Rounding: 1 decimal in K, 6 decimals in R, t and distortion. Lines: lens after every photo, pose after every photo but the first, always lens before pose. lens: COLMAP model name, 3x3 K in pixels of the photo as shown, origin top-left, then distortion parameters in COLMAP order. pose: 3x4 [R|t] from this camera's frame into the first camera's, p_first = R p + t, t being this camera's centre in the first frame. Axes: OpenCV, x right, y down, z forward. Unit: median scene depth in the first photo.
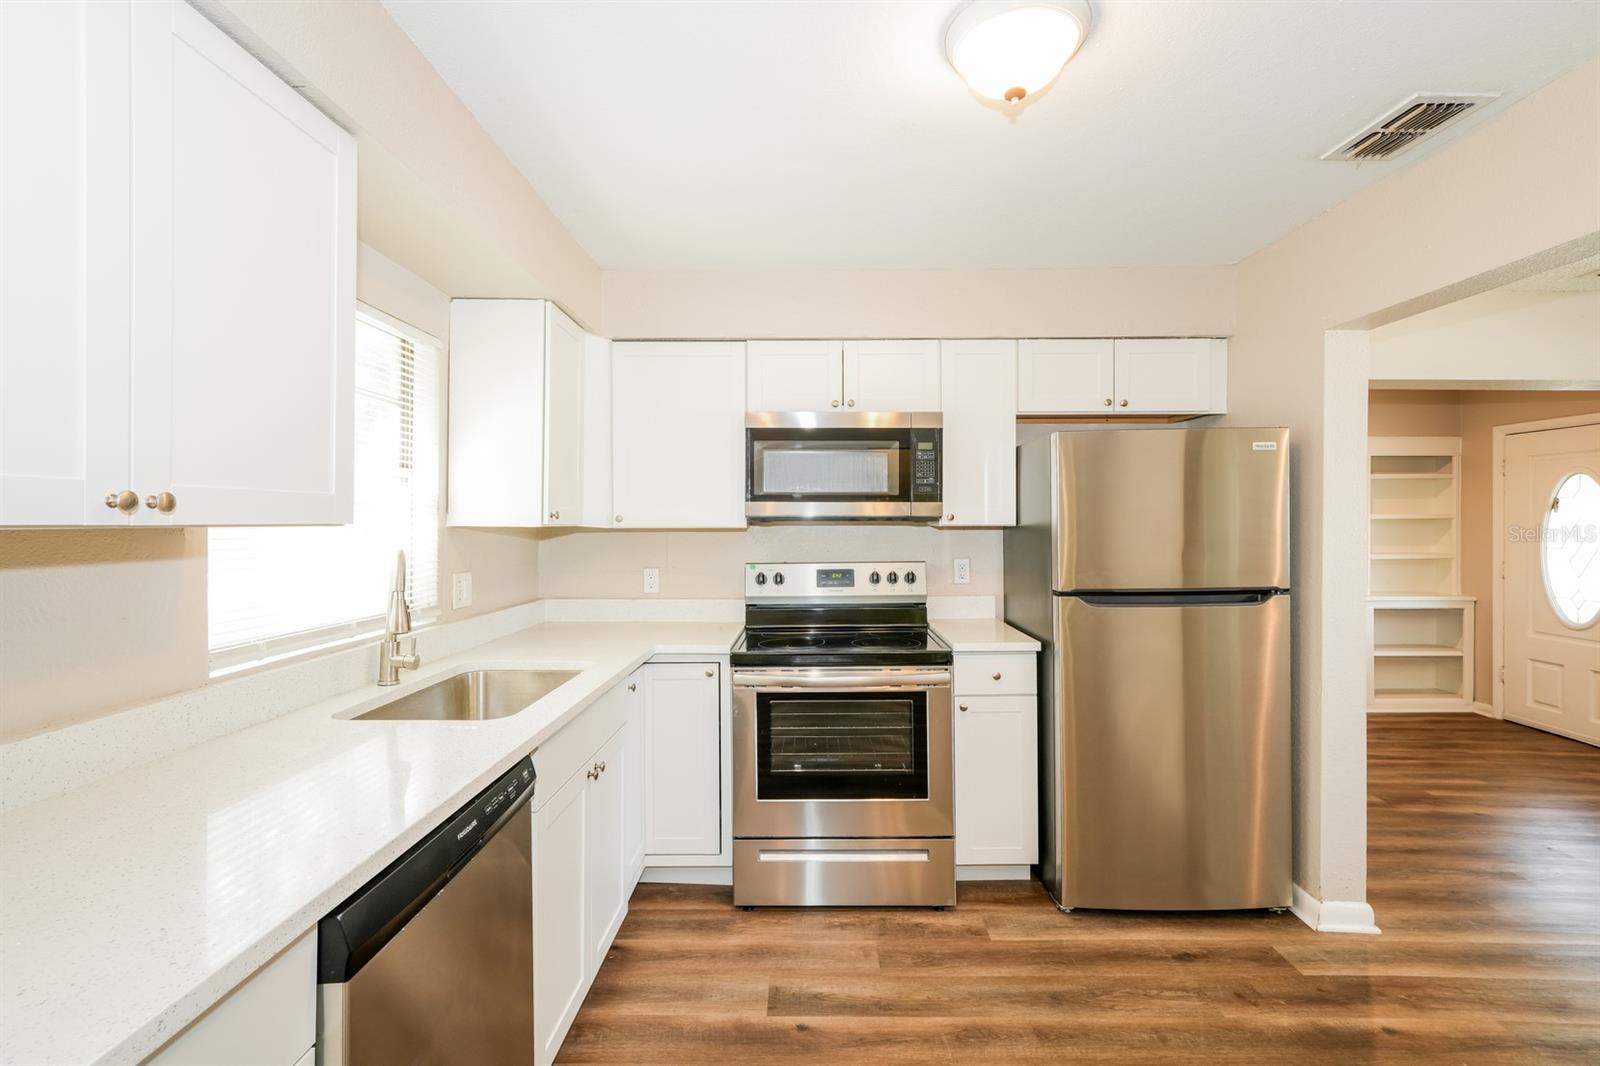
lens RADIAL K [[741.7, 0, 801.0], [0, 741.7, 520.2], [0, 0, 1]] dist [0.001225, -0.000293]
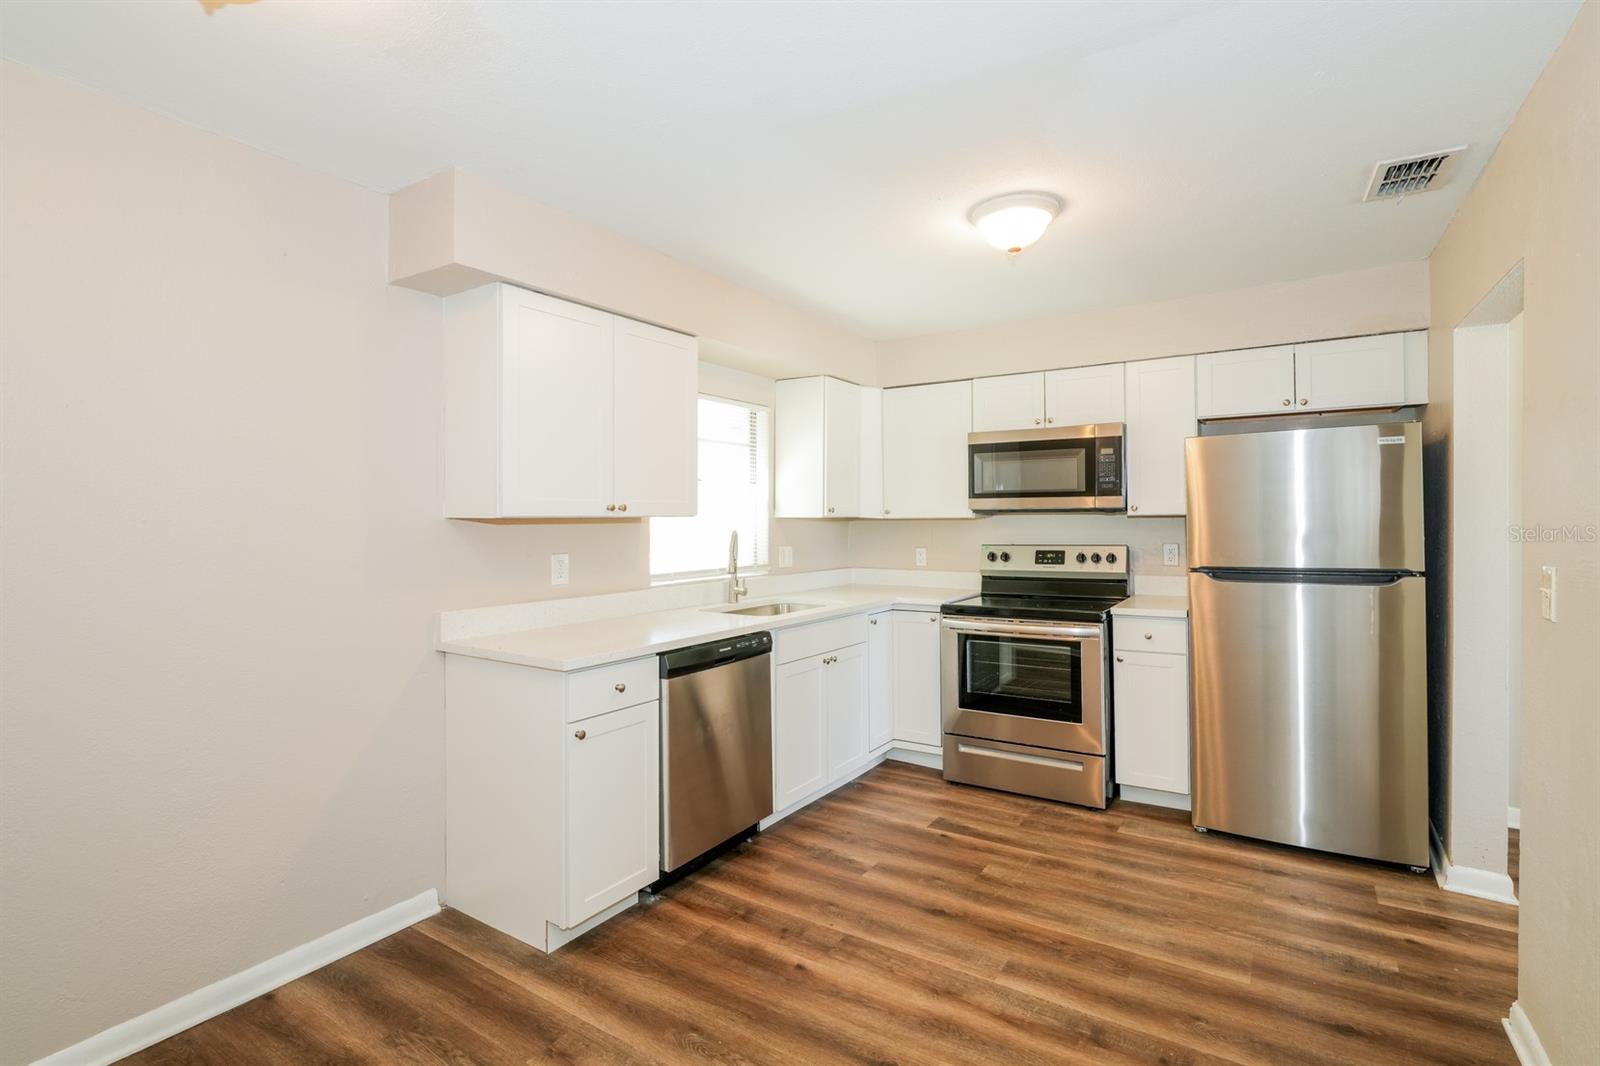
lens RADIAL K [[774.7, 0, 798.8], [0, 774.7, 506.9], [0, 0, 1]] dist [-0.001390, -0.000424]
pose [[0.842169, -0.012696, -0.539065, 0.478982], [0.008337, 0.999910, -0.010524, 0.003019], [0.539150, 0.004369, 0.842199, -0.412480]]
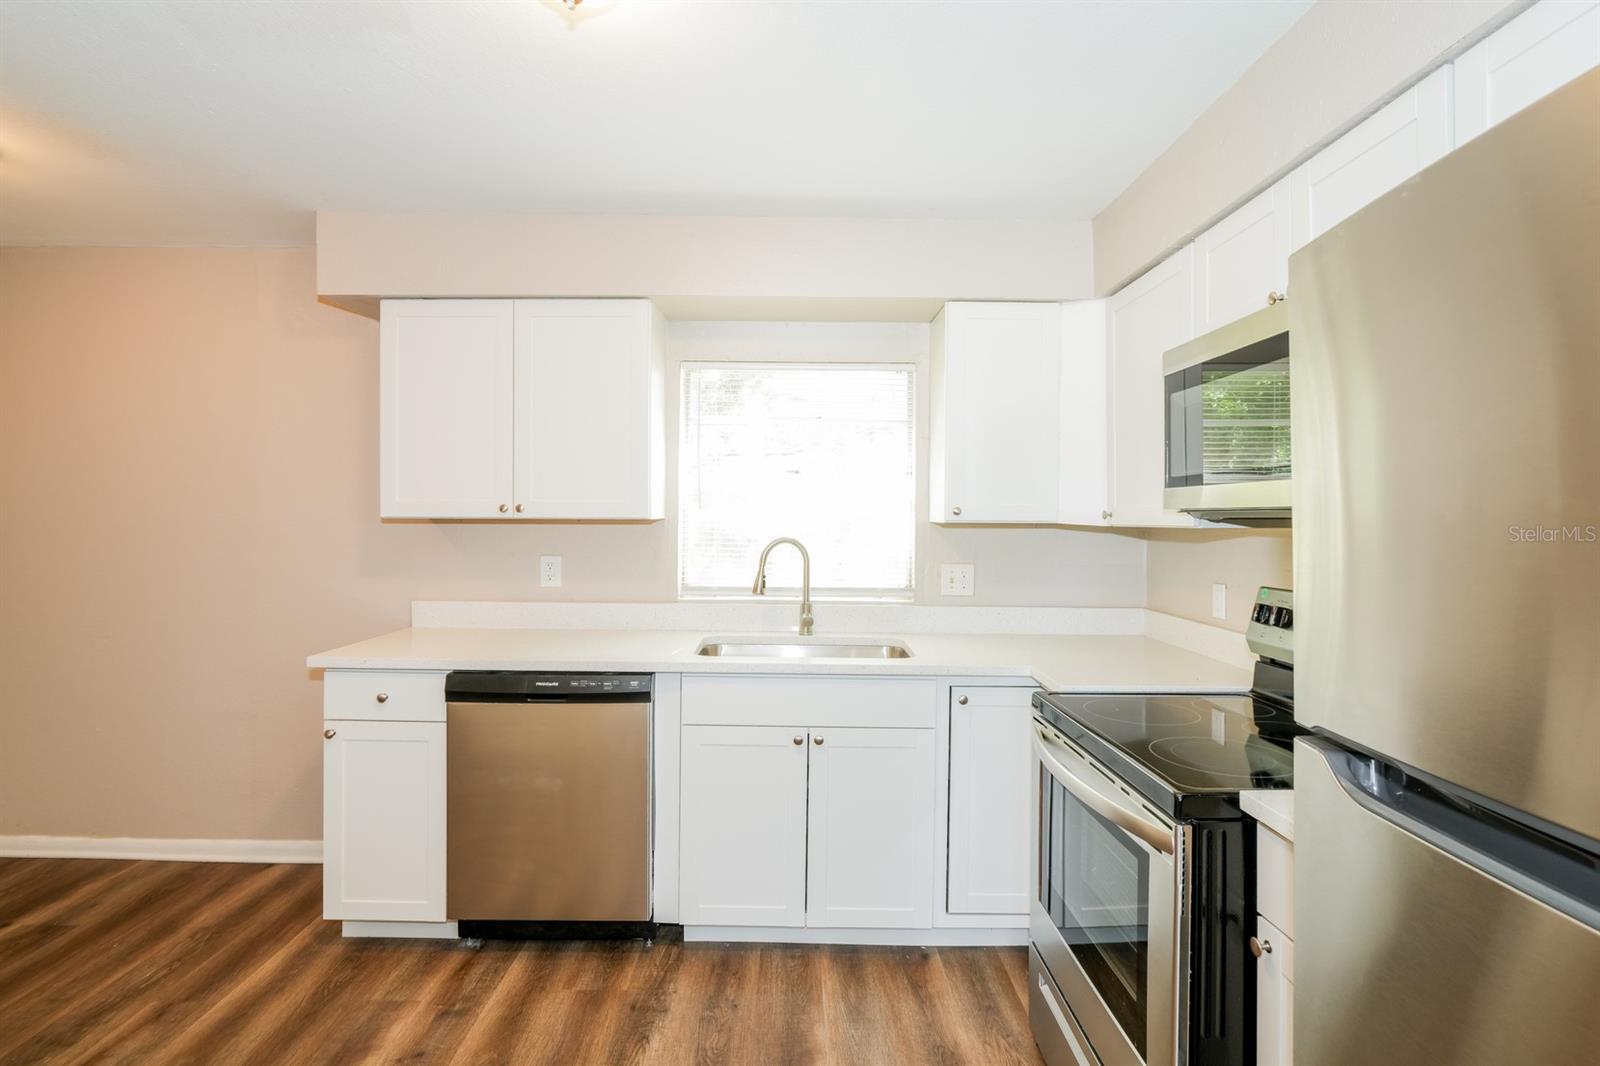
lens RADIAL K [[772.0, 0, 794.1], [0, 772.0, 516.4], [0, 0, 1]] dist [-0.004593, -0.000706]
pose [[0.000271, -0.001672, -0.999999, 0.677162], [-0.001403, 0.999998, -0.001672, 0.002076], [0.999999, 0.001403, 0.000269, 0.741704]]
